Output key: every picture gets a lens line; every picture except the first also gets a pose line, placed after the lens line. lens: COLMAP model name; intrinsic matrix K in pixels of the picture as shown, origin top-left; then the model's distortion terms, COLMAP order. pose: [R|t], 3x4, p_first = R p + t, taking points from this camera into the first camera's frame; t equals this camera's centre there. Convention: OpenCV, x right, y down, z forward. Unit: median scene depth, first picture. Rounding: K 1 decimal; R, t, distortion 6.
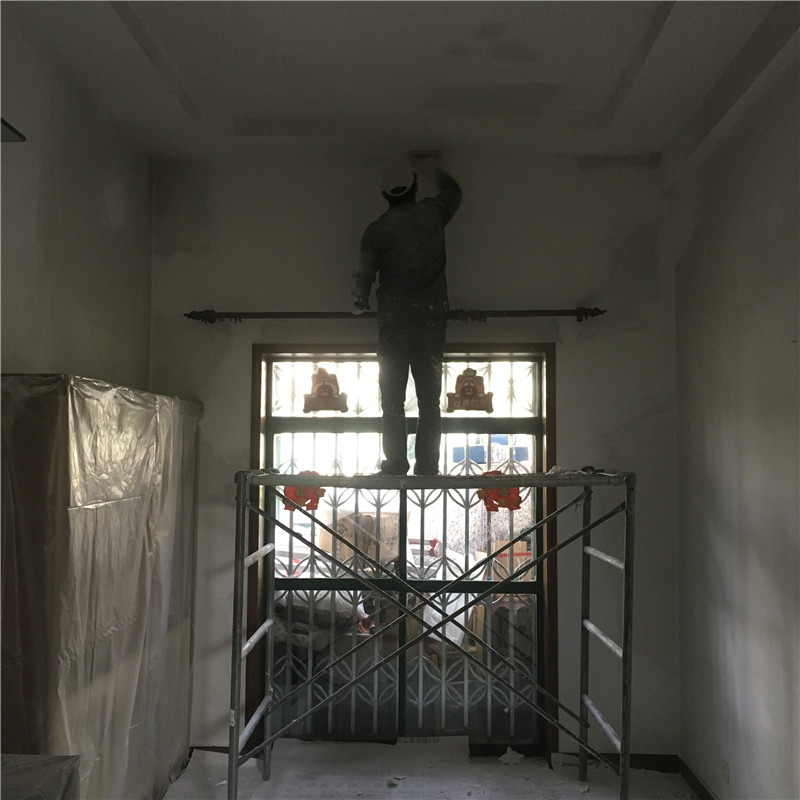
lens RADIAL K [[907.9, 0, 400.2], [0, 907.9, 399.9], [0, 0, 1]] dist [0.056956, 0.000000]
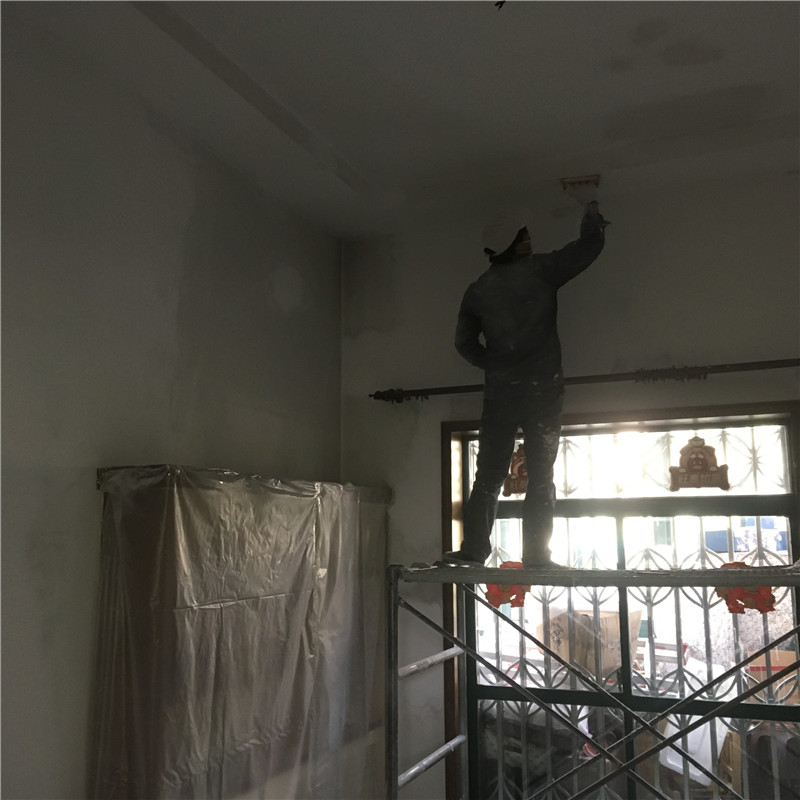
lens RADIAL K [[907.9, 0, 402.9], [0, 907.9, 401.1], [0, 0, 1]] dist [0.056956, 0.000000]
pose [[0.936398, -0.065312, -0.344808, 0.115852], [0.034489, 0.994900, -0.094789, 0.002640], [0.349240, 0.076868, 0.933875, 0.123434]]
